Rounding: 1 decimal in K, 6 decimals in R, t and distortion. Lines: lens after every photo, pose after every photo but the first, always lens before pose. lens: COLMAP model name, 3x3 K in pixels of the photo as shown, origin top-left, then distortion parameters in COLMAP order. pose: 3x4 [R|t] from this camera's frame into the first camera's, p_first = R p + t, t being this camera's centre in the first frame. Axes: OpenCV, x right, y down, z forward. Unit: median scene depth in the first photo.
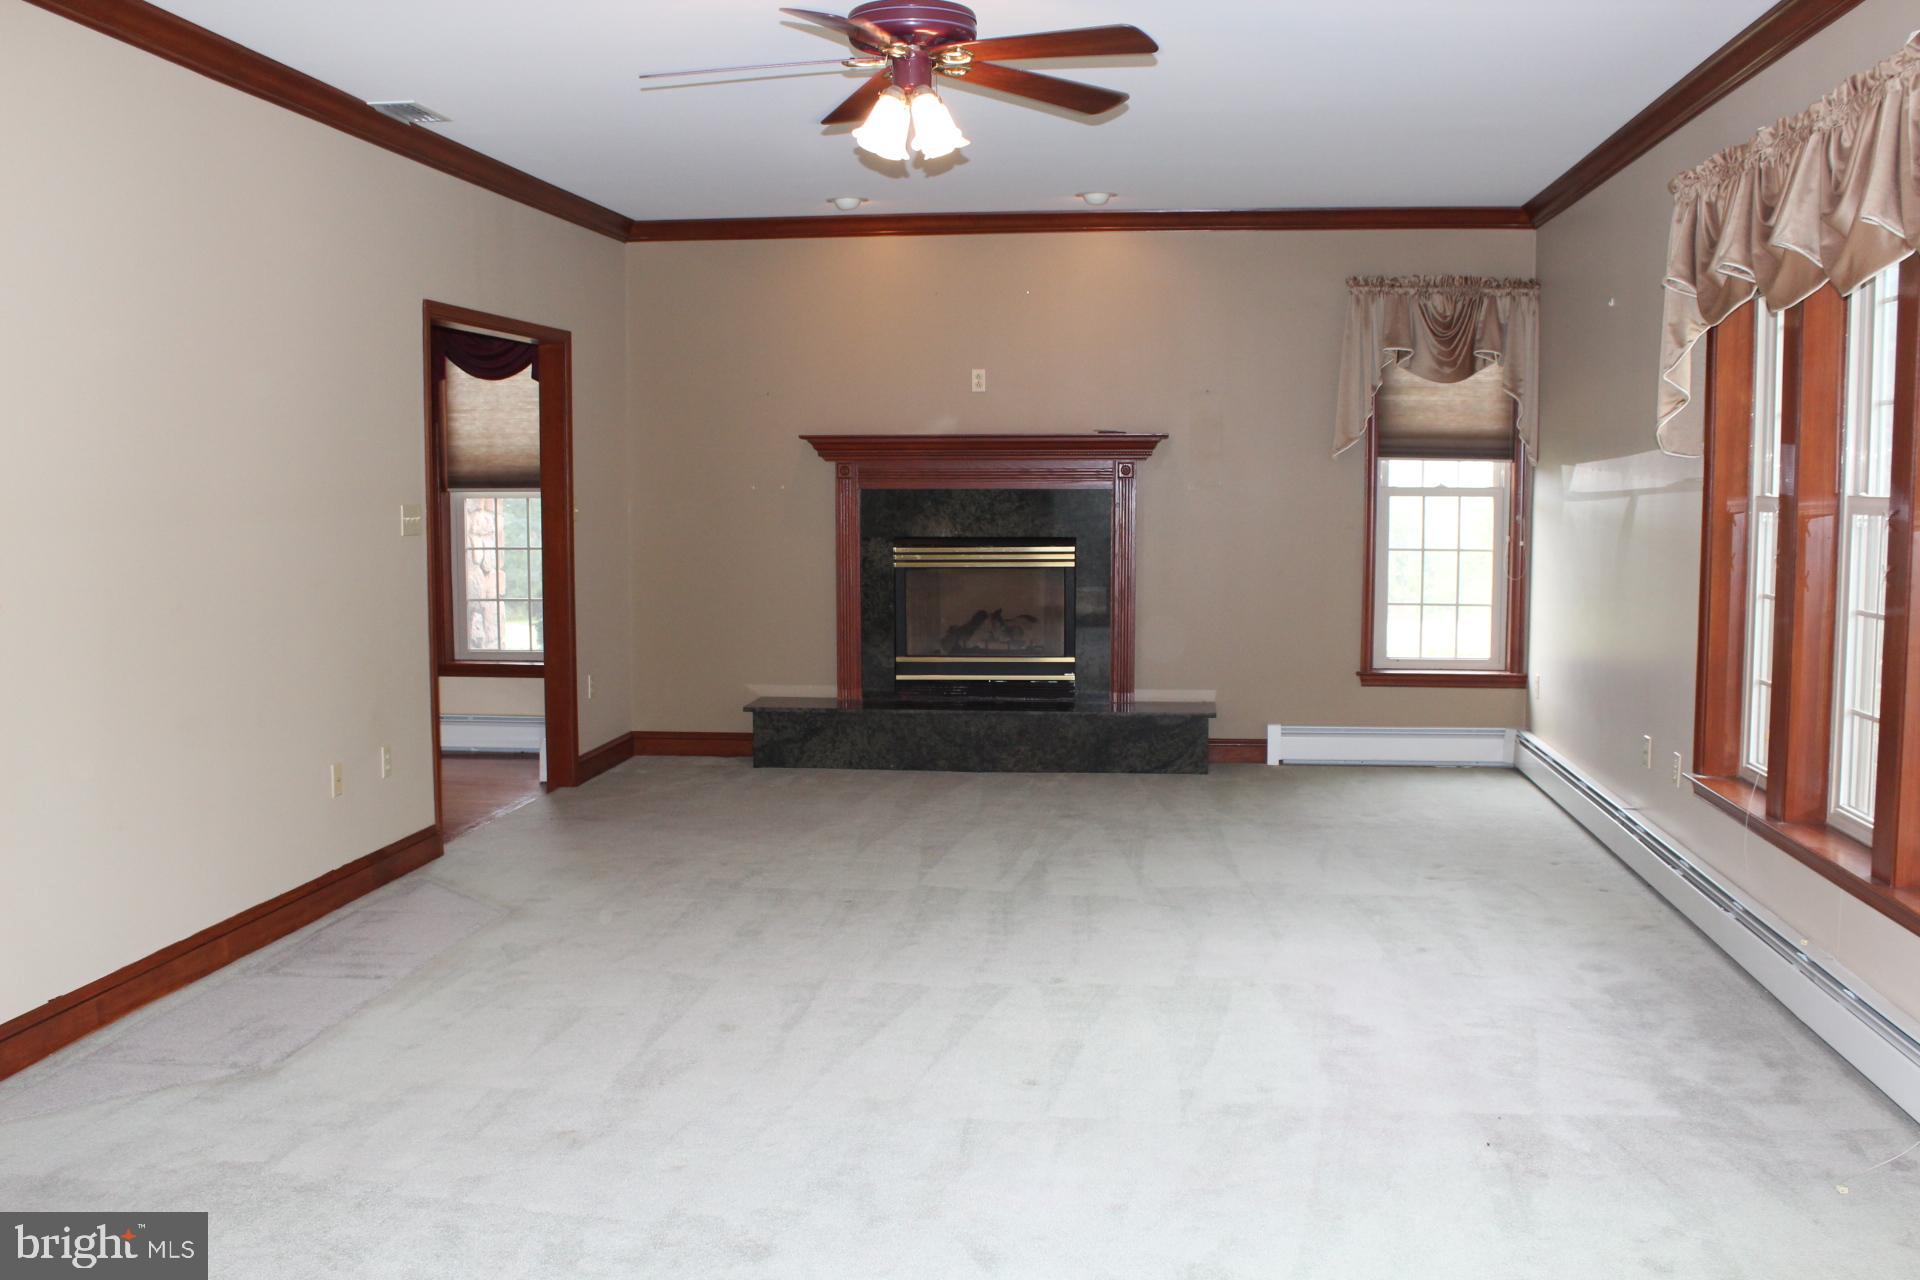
lens RADIAL K [[1757.6, 0, 963.5], [0, 1757.6, 634.1], [0, 0, 1]] dist [-0.129095, 0.000021]
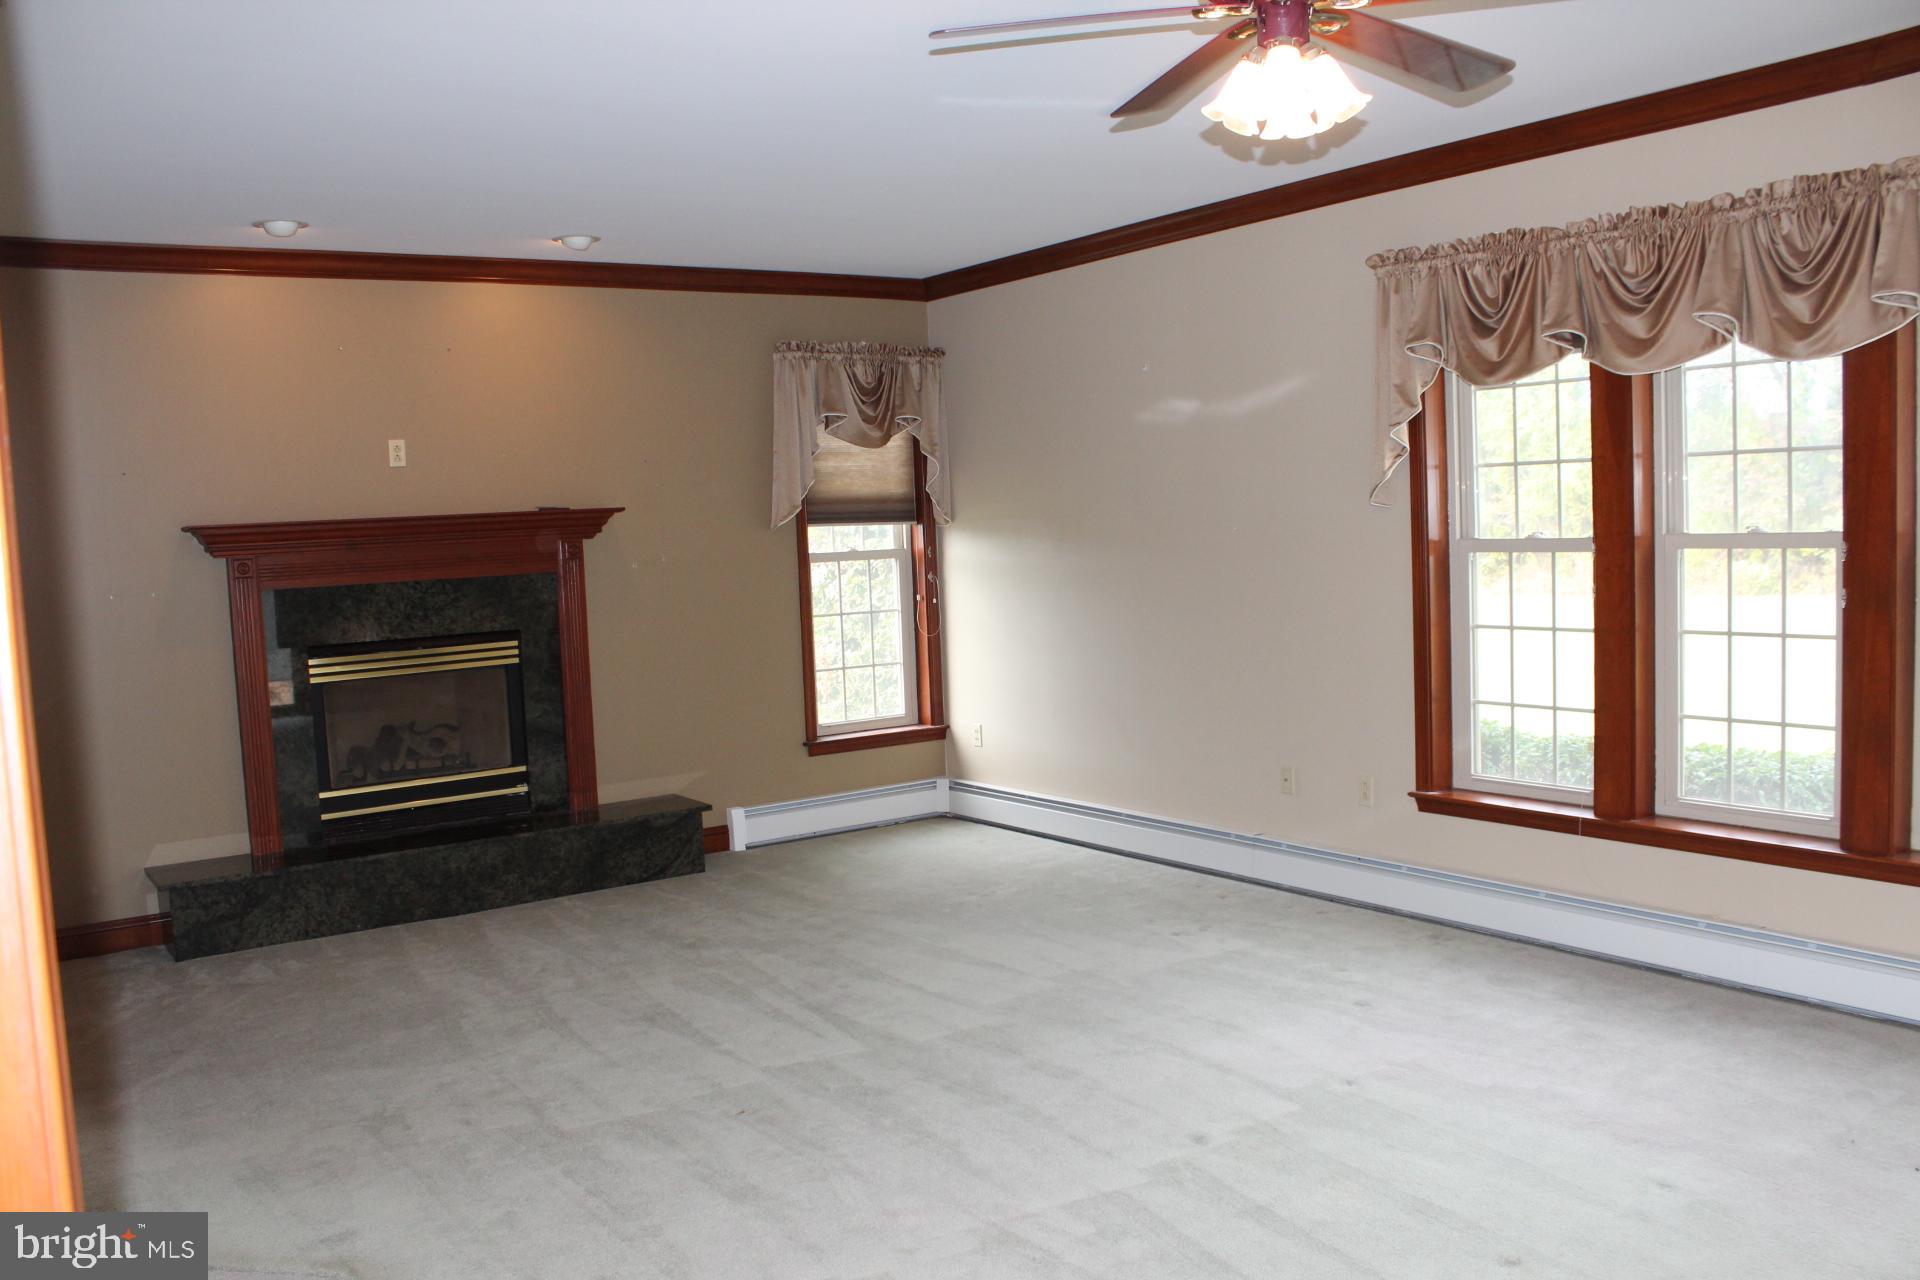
lens RADIAL K [[1603.8, 0, 962.4], [0, 1603.8, 645.5], [0, 0, 1]] dist [-0.170567, 0.160951]
pose [[0.747338, -0.083741, 0.659146, -0.297187], [0.097206, 0.995132, 0.016214, -0.038922], [-0.657296, 0.051956, 0.751840, 0.261104]]
